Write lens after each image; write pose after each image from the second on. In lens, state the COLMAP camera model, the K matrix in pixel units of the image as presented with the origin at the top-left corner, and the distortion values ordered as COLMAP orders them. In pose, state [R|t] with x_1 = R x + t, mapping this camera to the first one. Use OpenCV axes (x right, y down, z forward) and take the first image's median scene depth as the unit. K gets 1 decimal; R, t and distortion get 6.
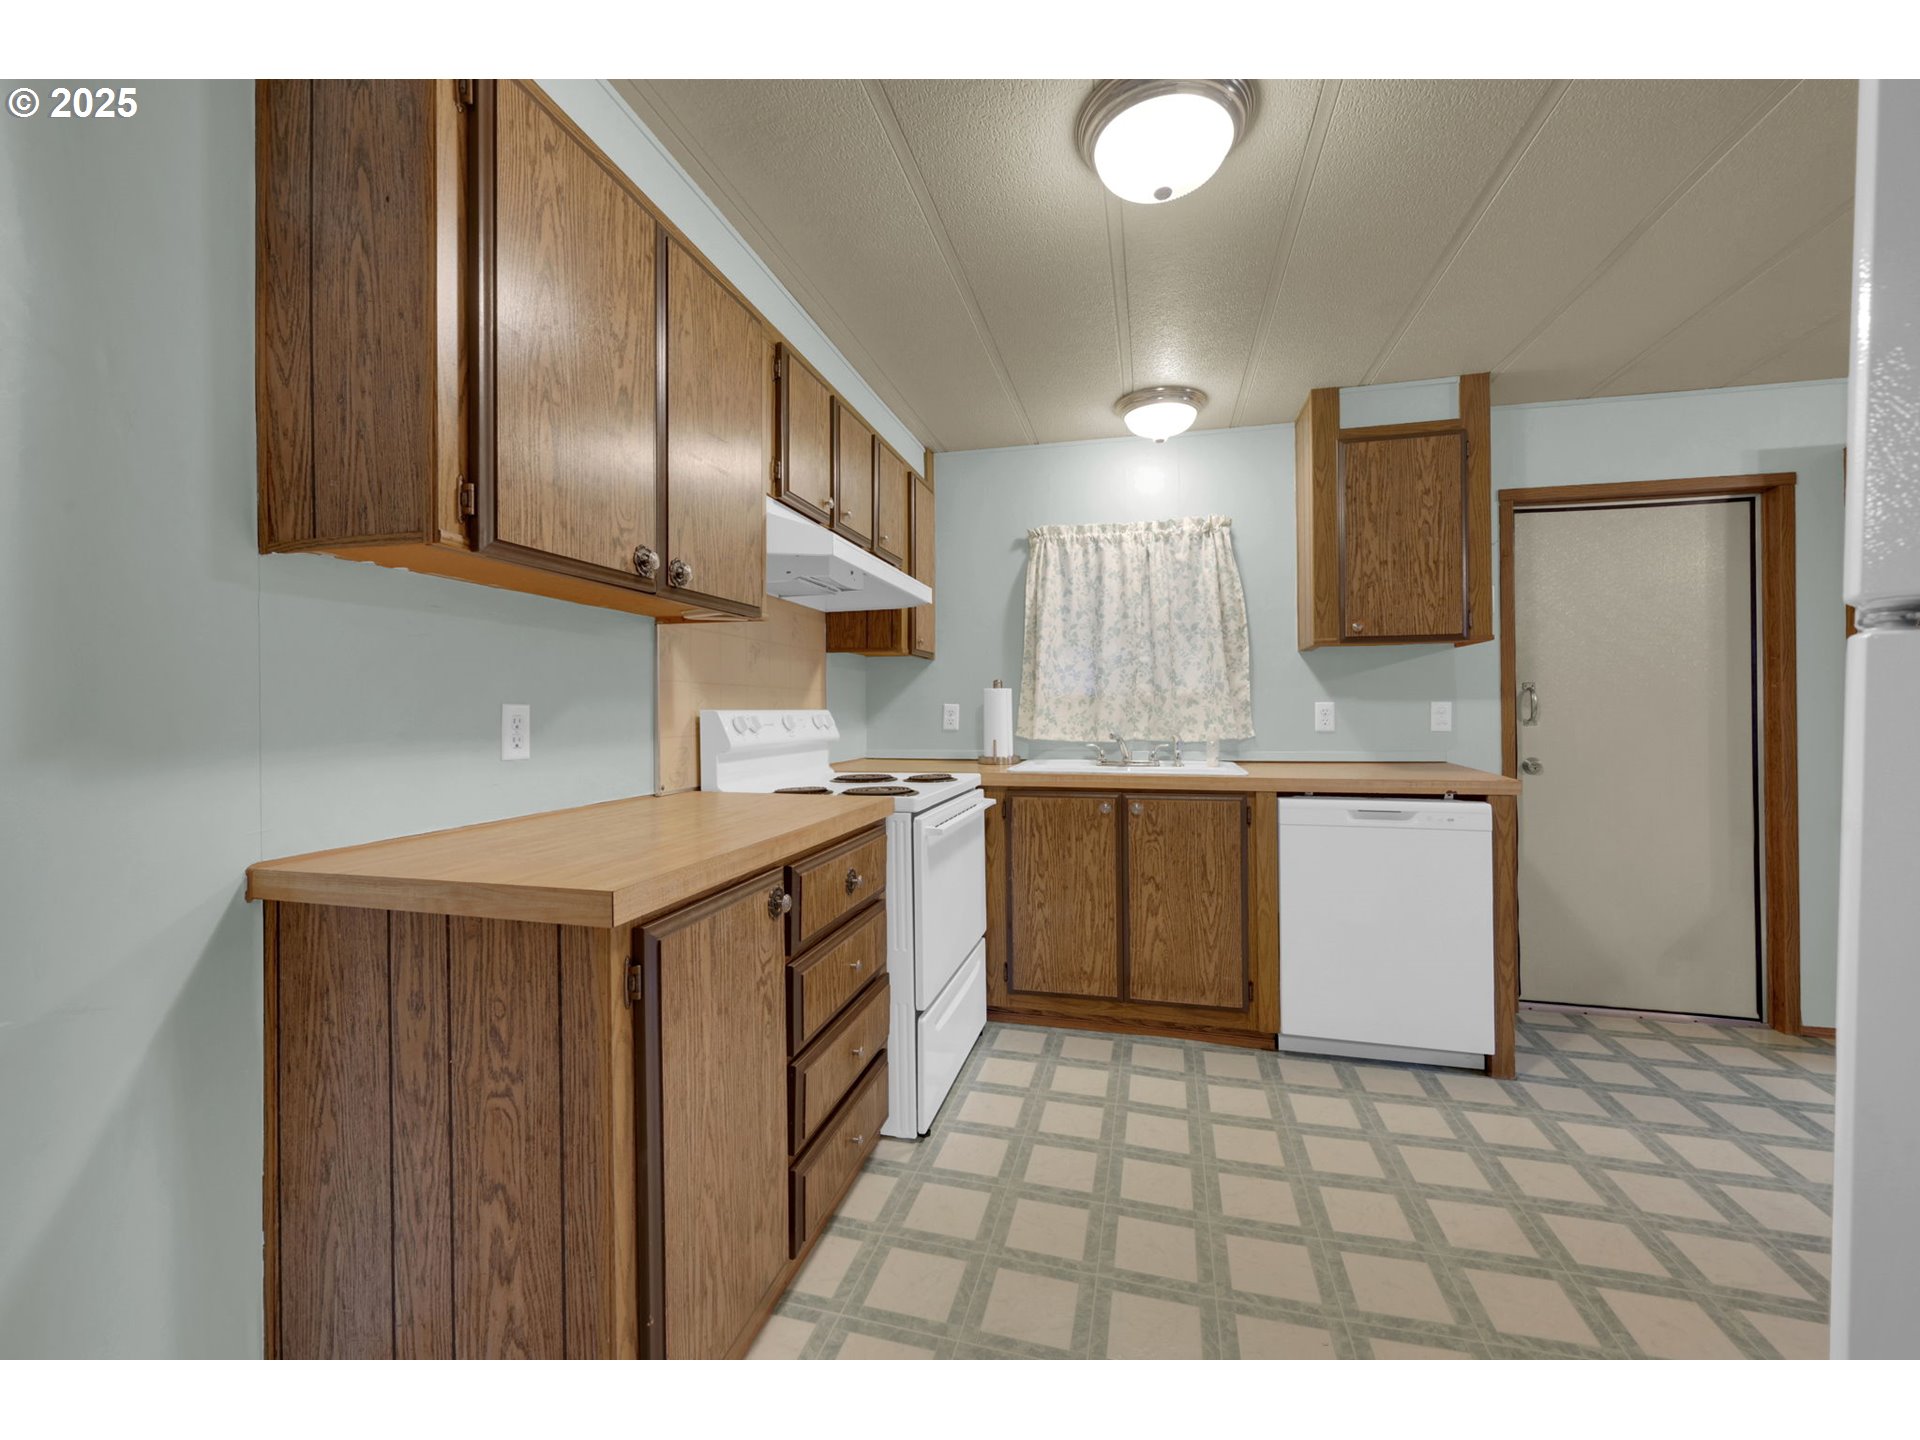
lens RADIAL K [[775.0, 0, 957.3], [0, 775.0, 710.0], [0, 0, 1]] dist [-0.000761, -0.000116]
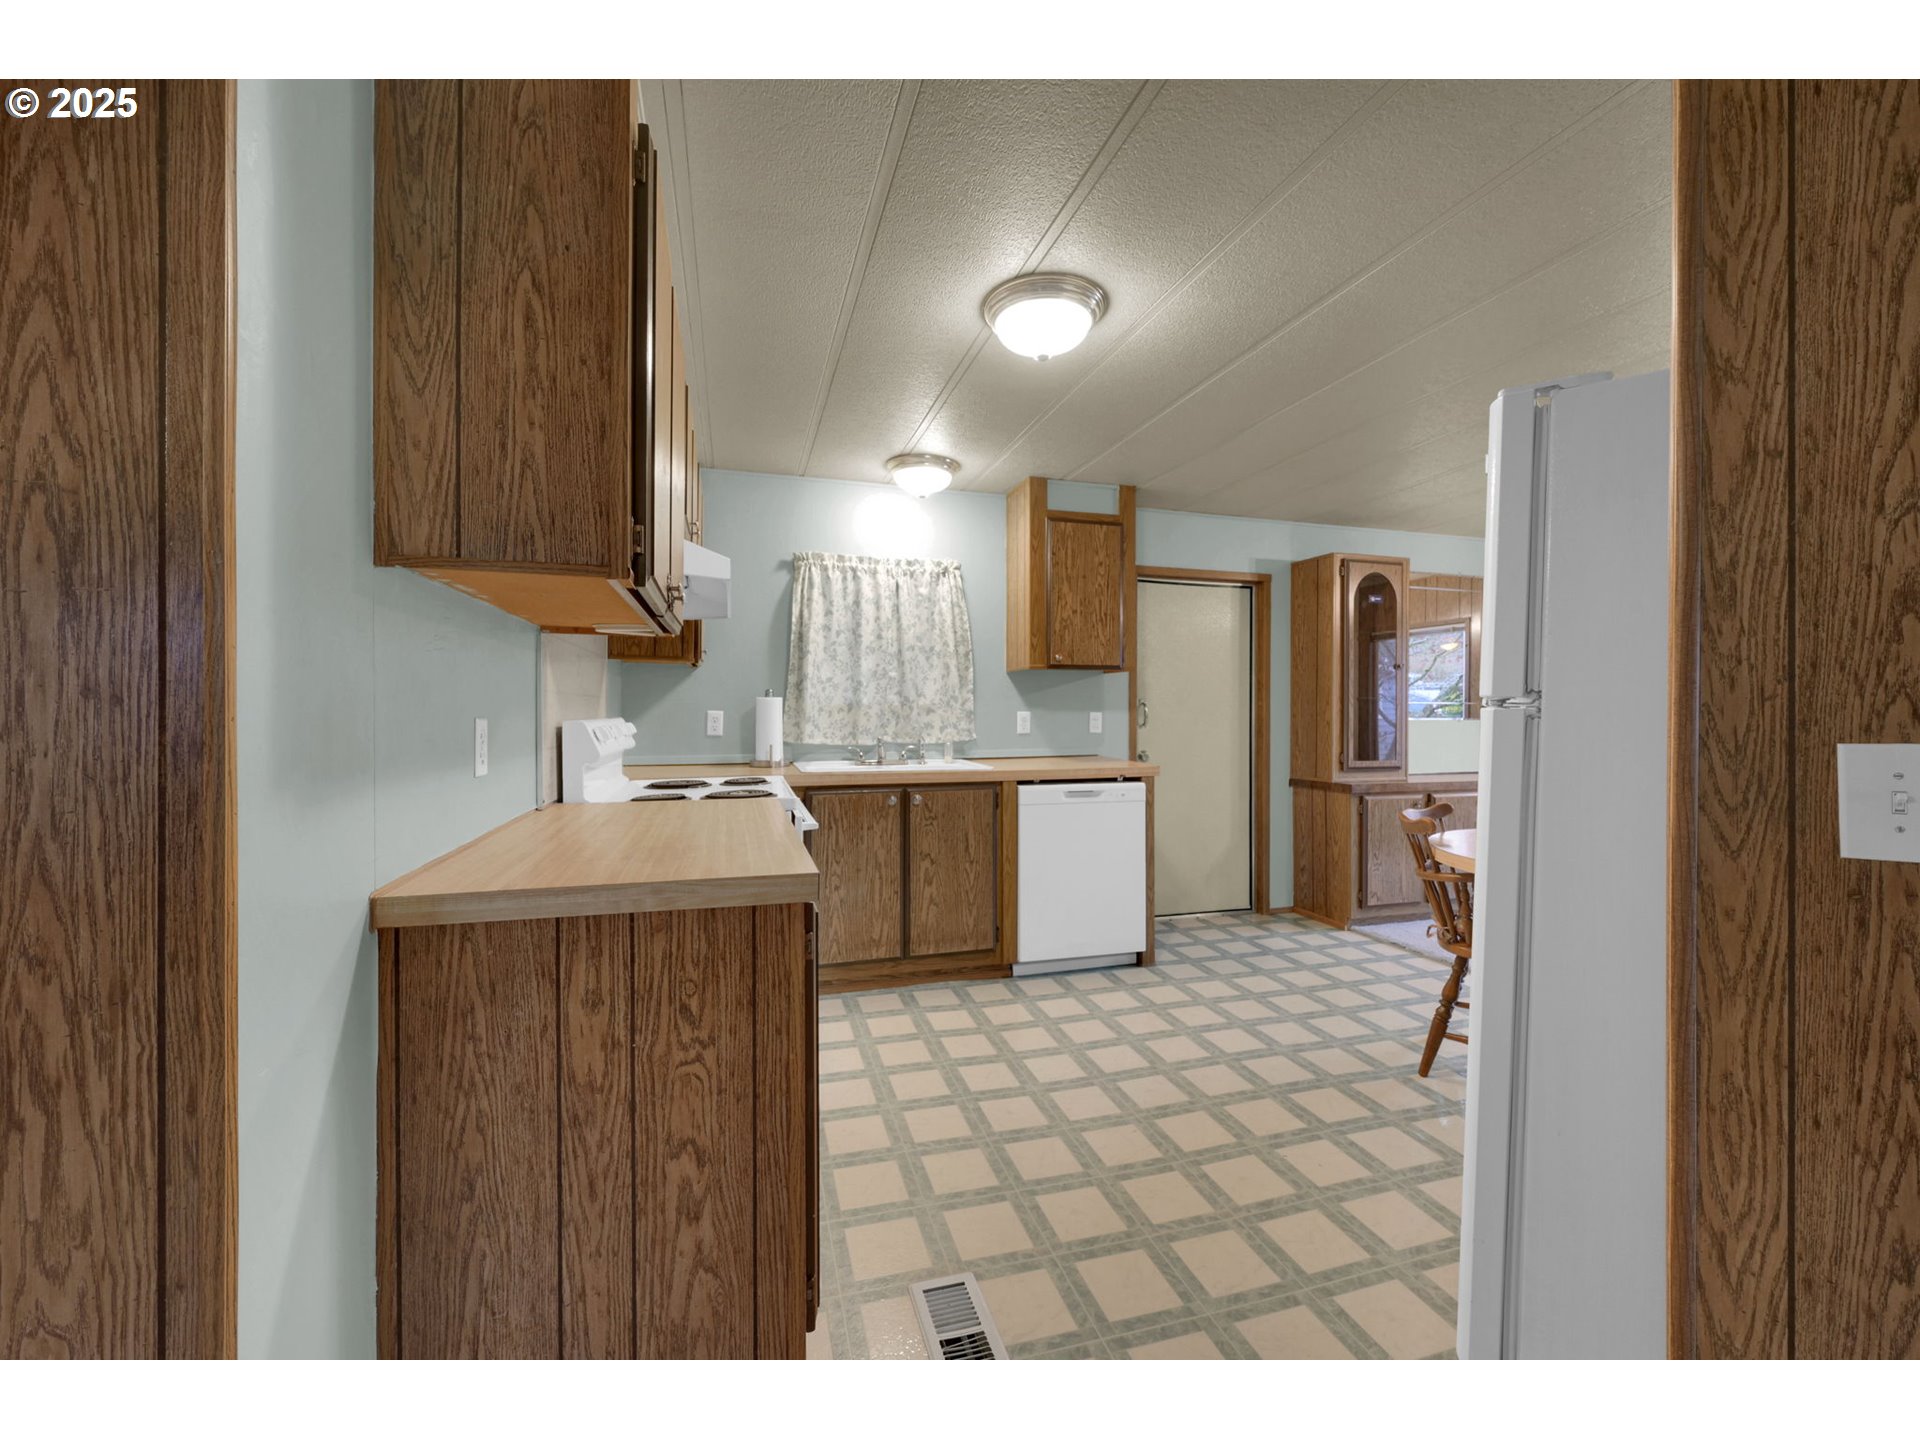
lens RADIAL K [[771.8, 0, 956.4], [0, 771.8, 717.4], [0, 0, 1]] dist [-0.001442, -0.000203]
pose [[0.859947, 0.000542, 0.510383, -0.363725], [-0.005278, 0.999955, 0.007831, -0.012798], [-0.510356, -0.009428, 0.859912, -0.082556]]
